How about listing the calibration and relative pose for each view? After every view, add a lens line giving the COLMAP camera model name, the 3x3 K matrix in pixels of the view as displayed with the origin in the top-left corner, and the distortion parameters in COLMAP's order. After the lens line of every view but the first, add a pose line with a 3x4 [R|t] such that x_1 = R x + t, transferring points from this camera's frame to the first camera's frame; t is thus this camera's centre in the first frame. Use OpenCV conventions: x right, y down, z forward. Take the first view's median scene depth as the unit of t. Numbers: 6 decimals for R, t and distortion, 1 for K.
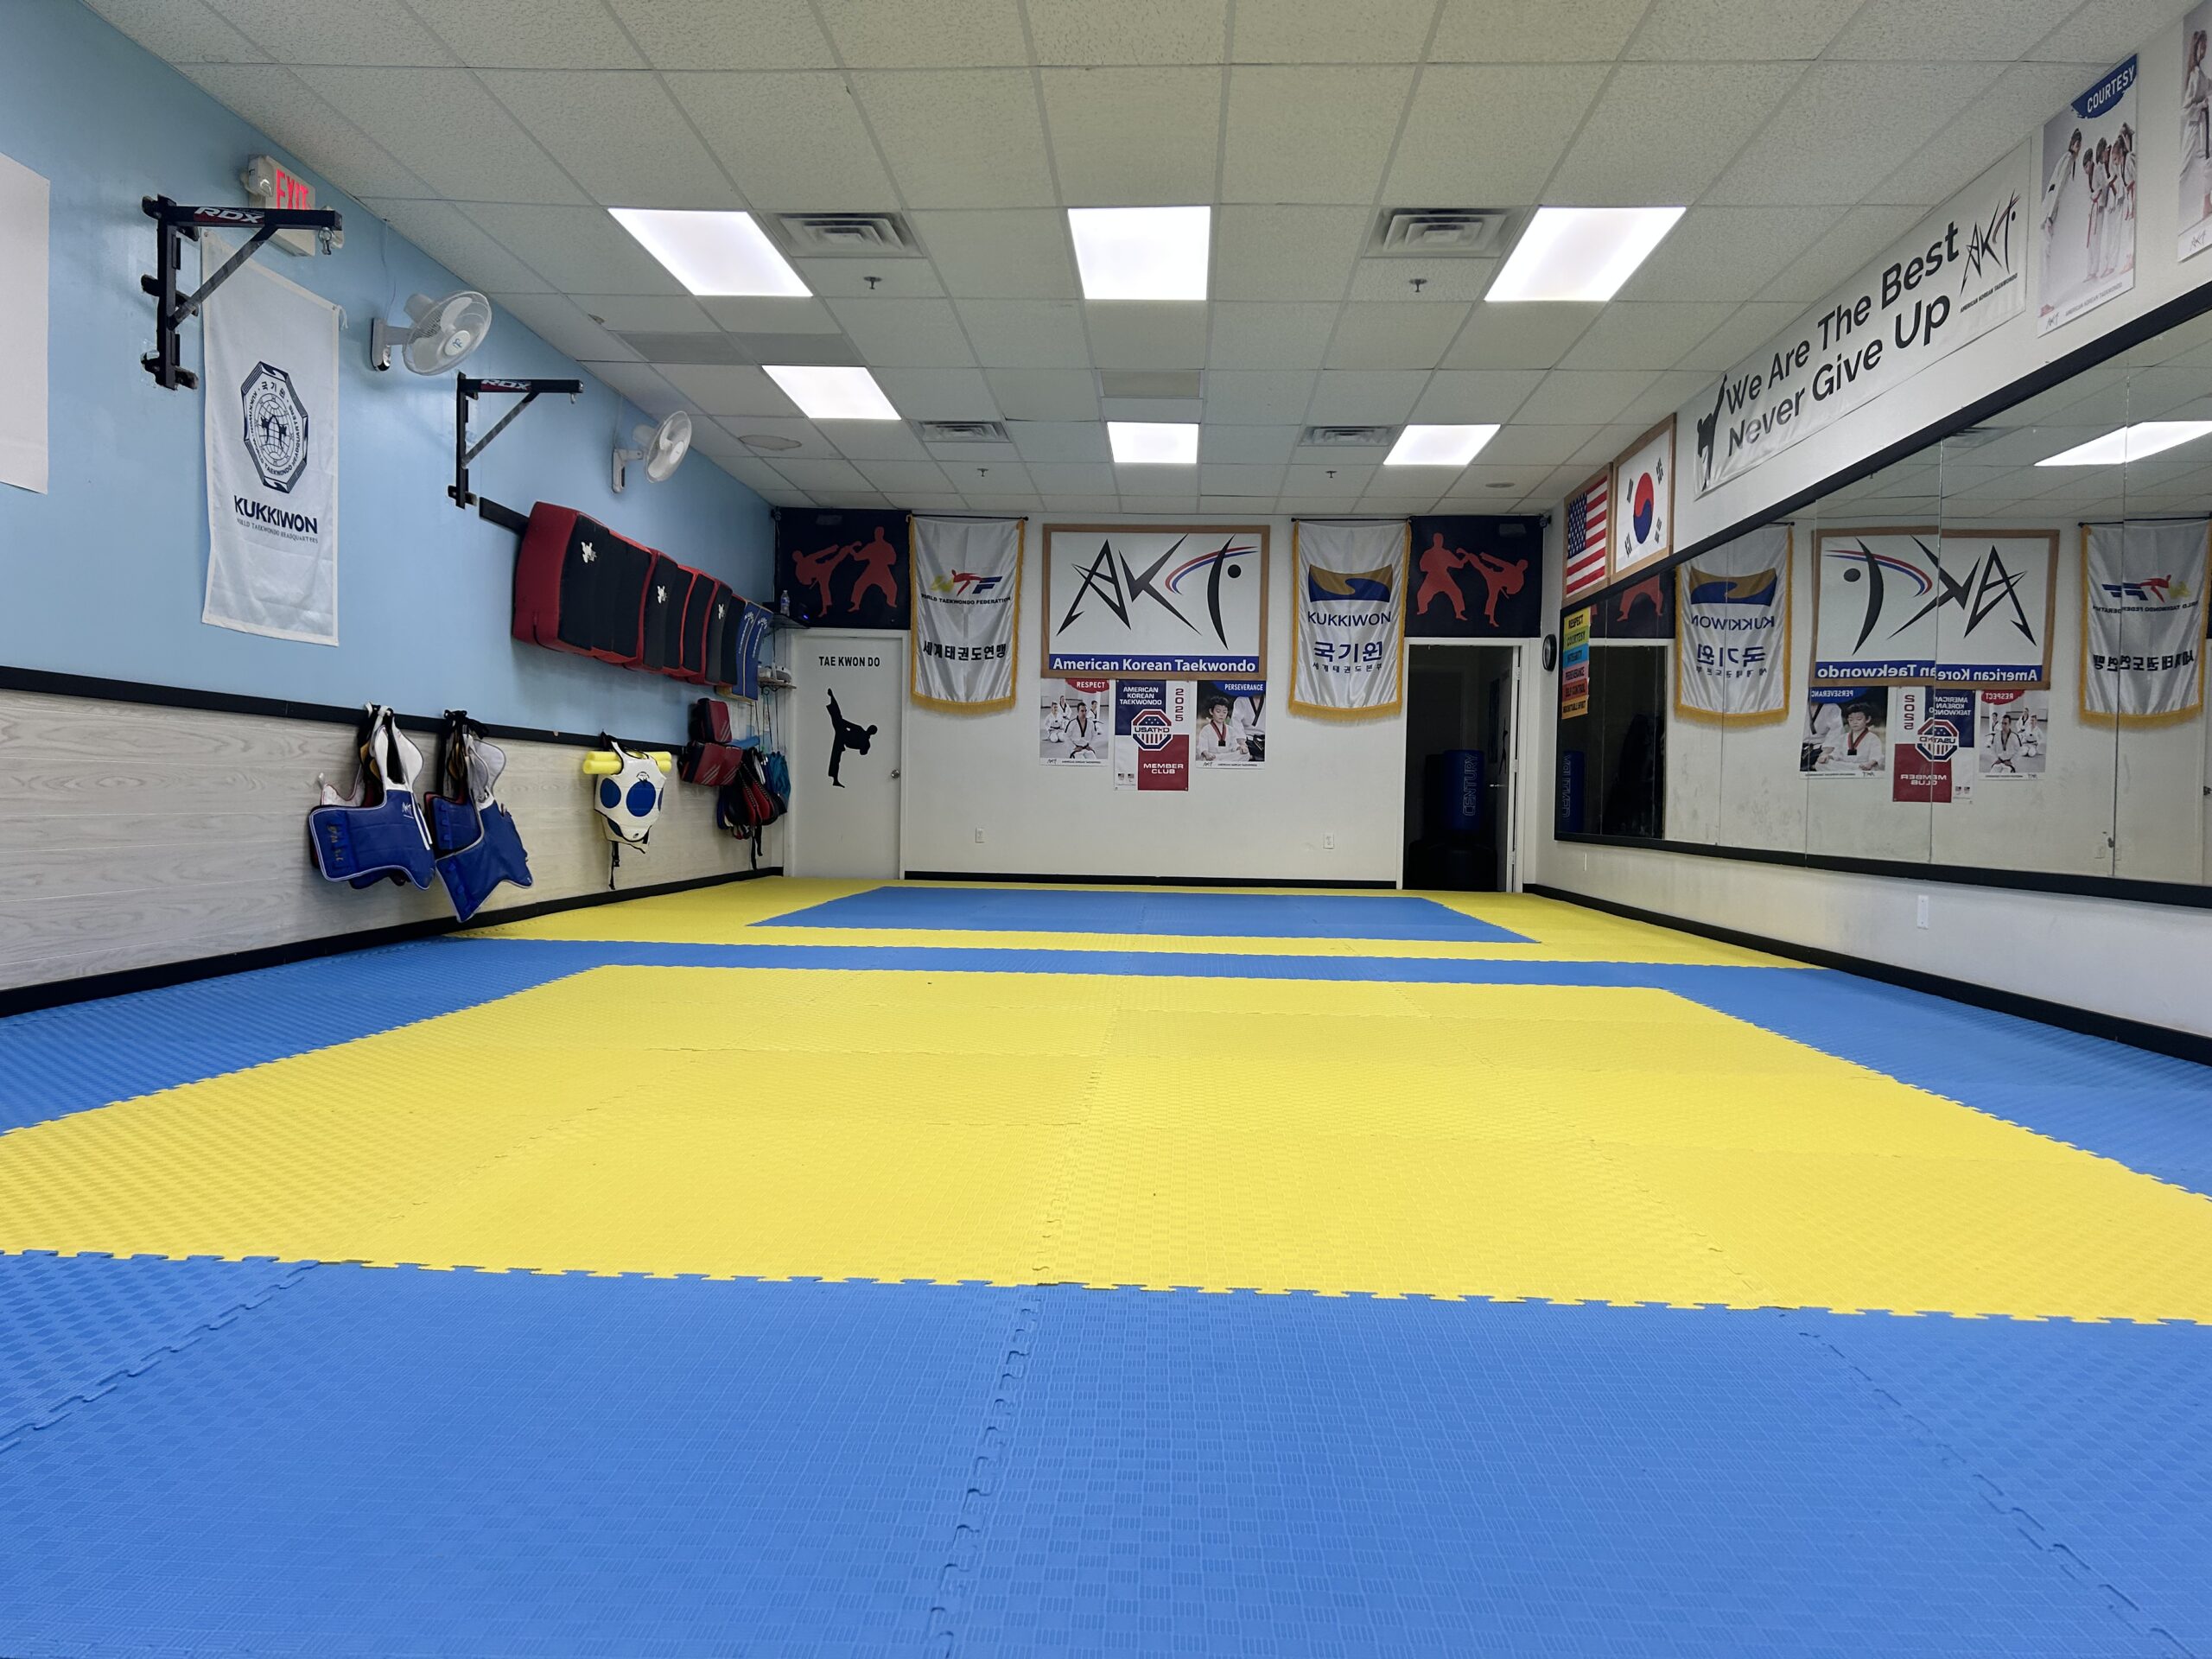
lens RADIAL K [[1733.5, 0, 1126.3], [0, 1733.5, 830.4], [0, 0, 1]] dist [0.062130, -0.075813]
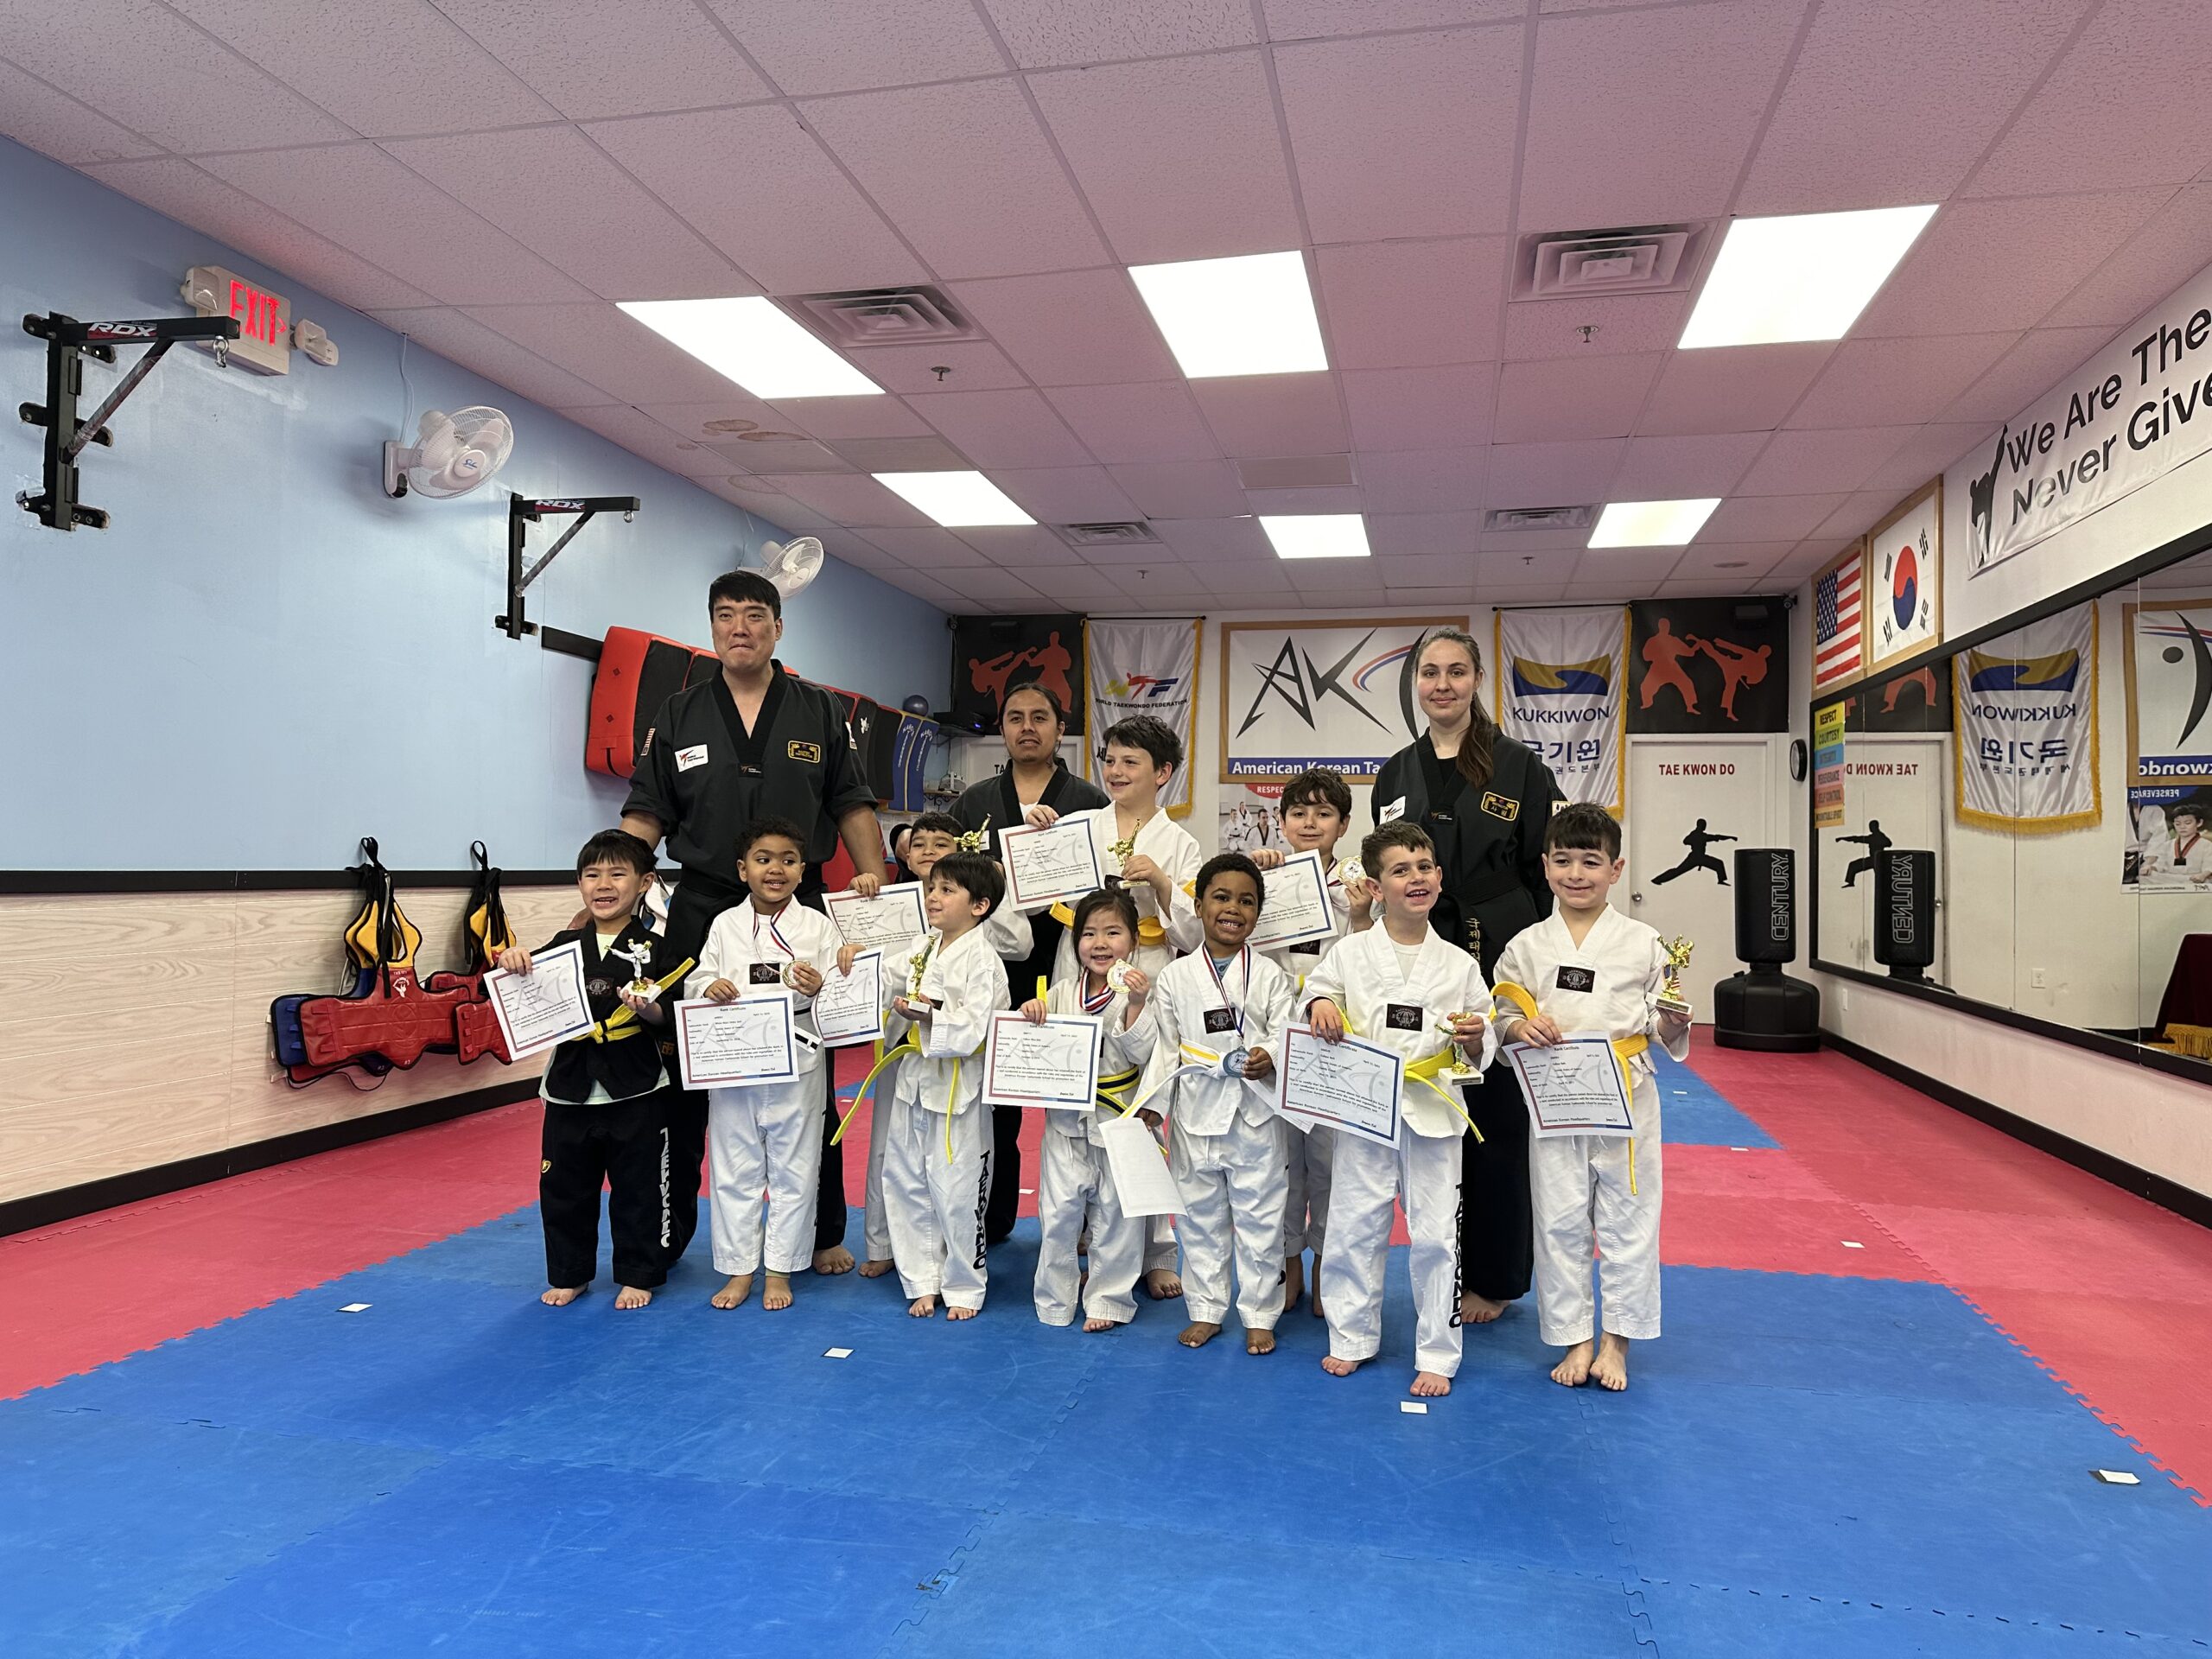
lens RADIAL K [[1626.1, 0, 1073.9], [0, 1626.1, 806.7], [0, 0, 1]] dist [0.058241, -0.084233]
pose [[0.981561, -0.008229, -0.190973, 0.042406], [-0.001949, 0.998590, -0.053048, -0.028986], [0.191140, 0.052442, 0.980161, 0.122549]]
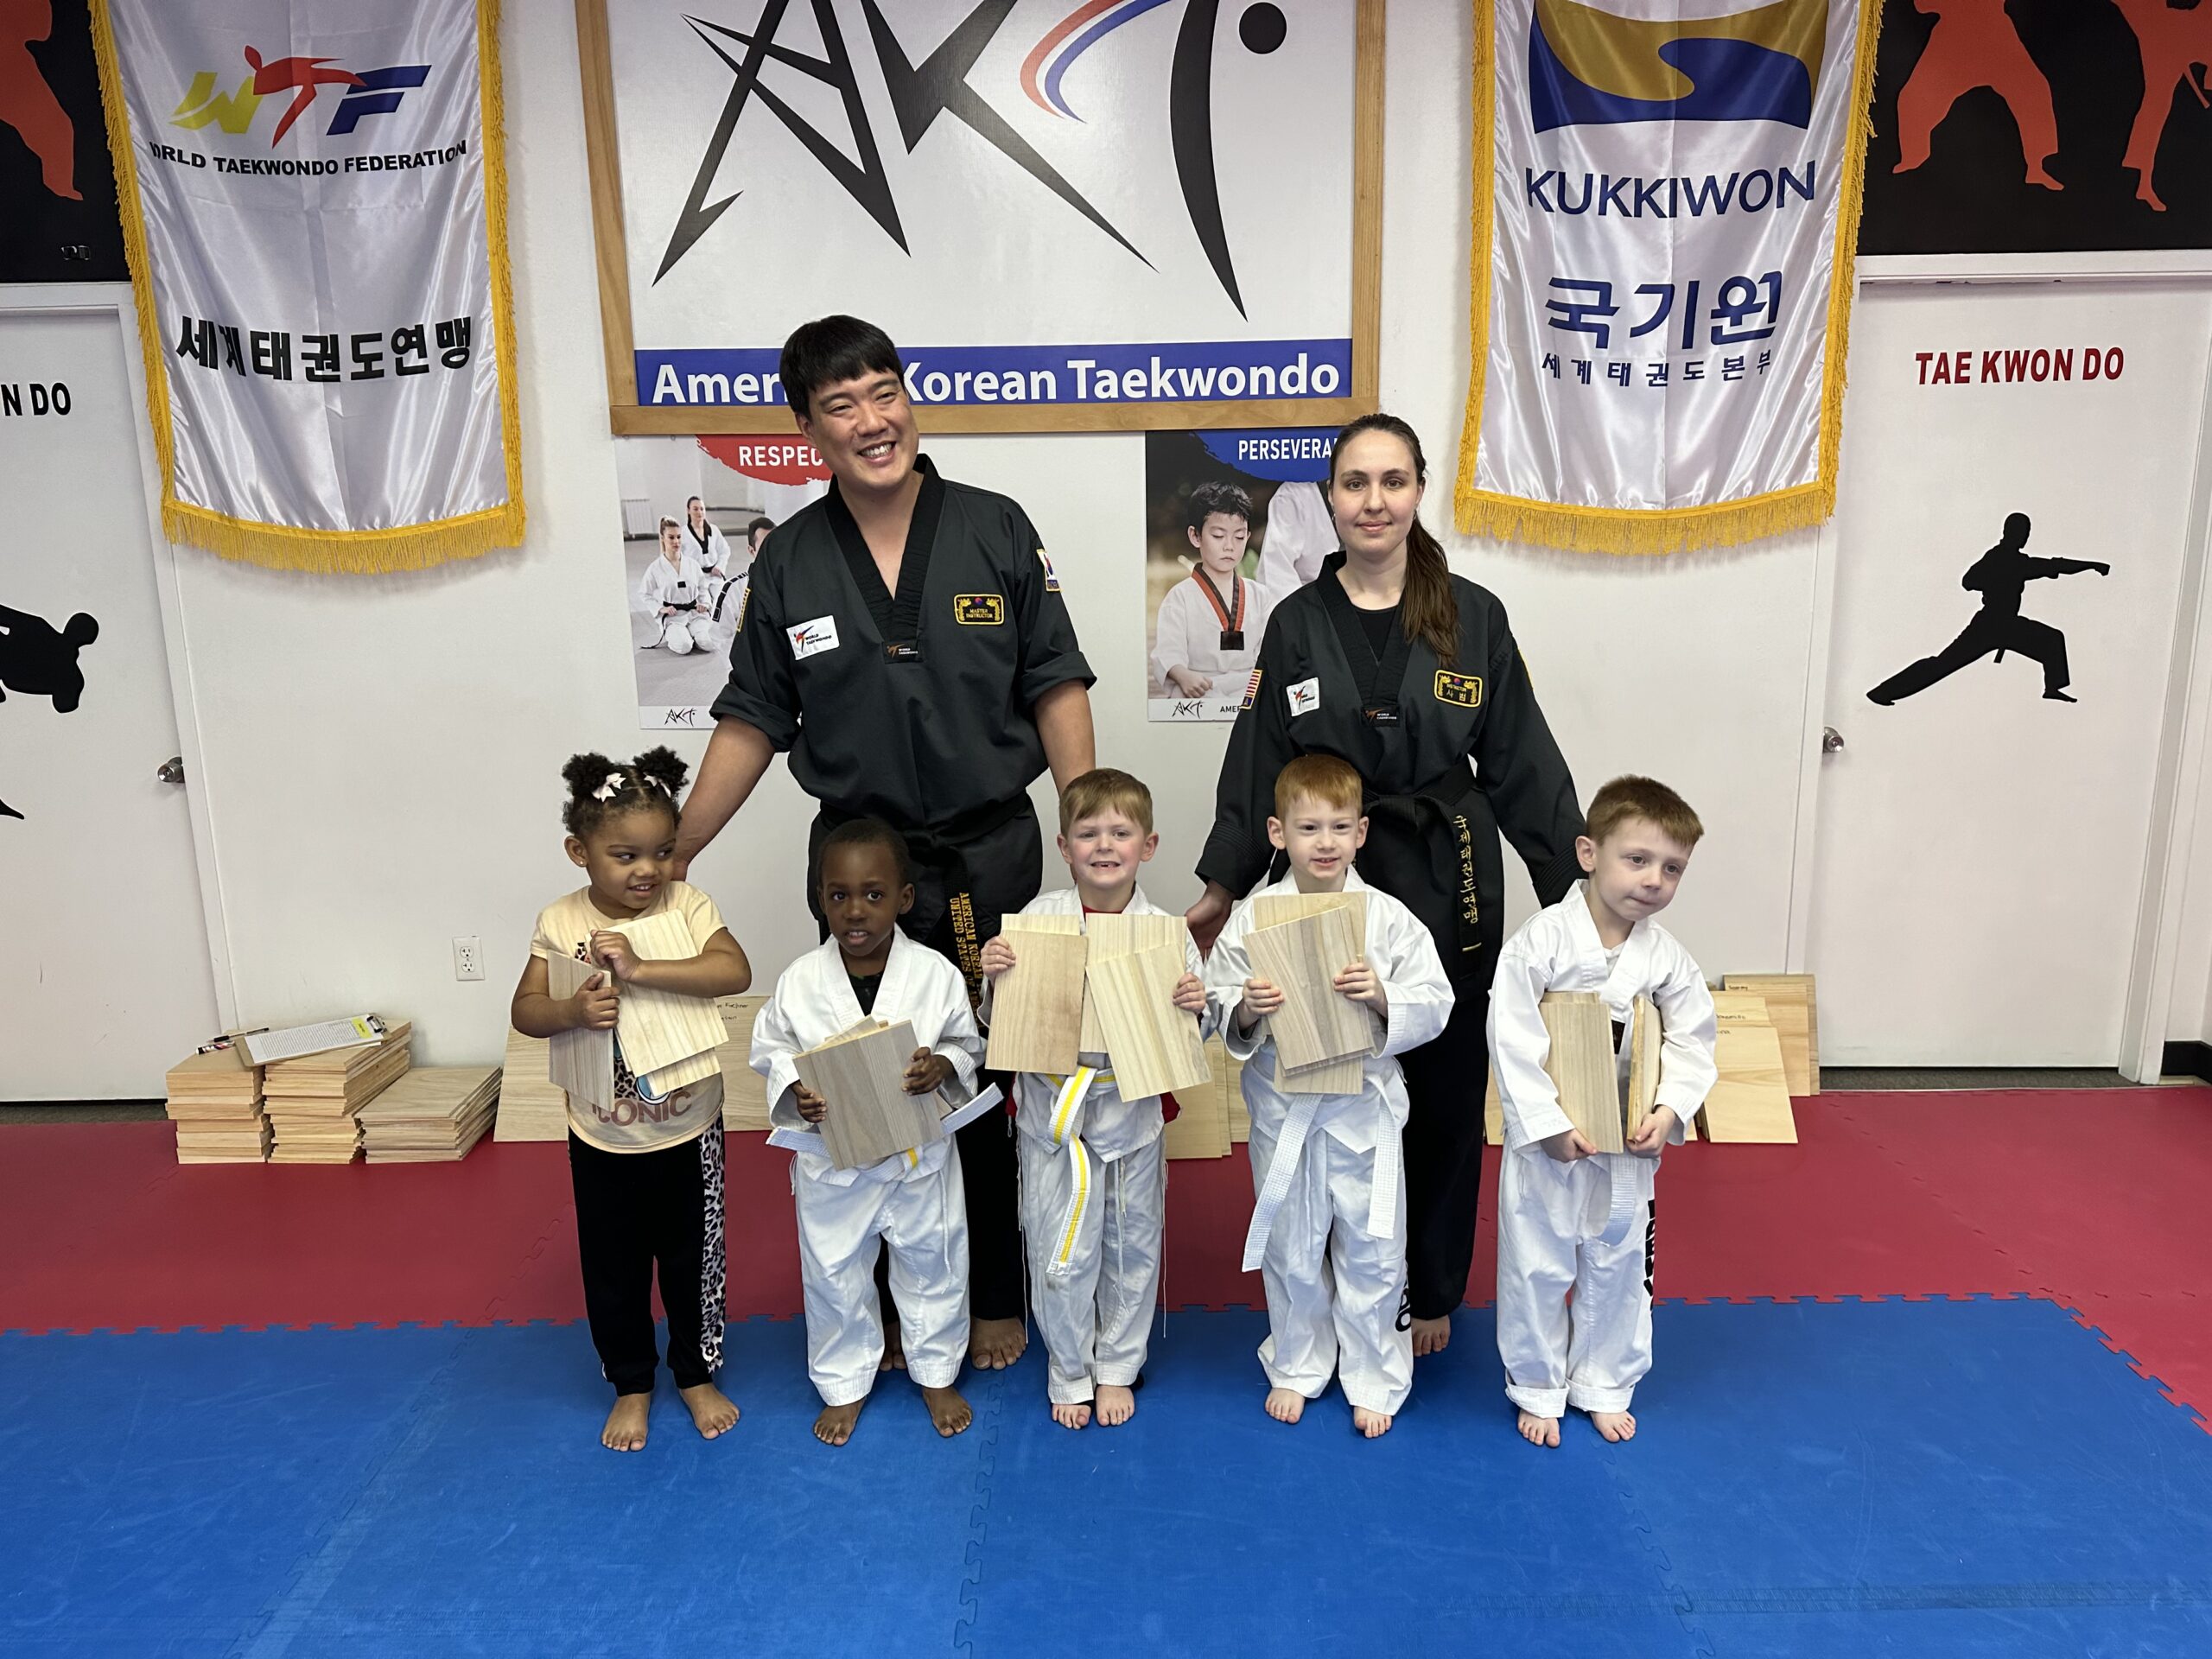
lens RADIAL K [[1626.1, 0, 1129.6], [0, 1626.1, 842.3], [0, 0, 1]] dist [0.058241, -0.084233]
pose [[0.999095, -0.037161, 0.020686, 0.030642], [0.032872, 0.983328, 0.178845, -0.068776], [-0.026987, -0.178003, 0.983660, 0.728587]]
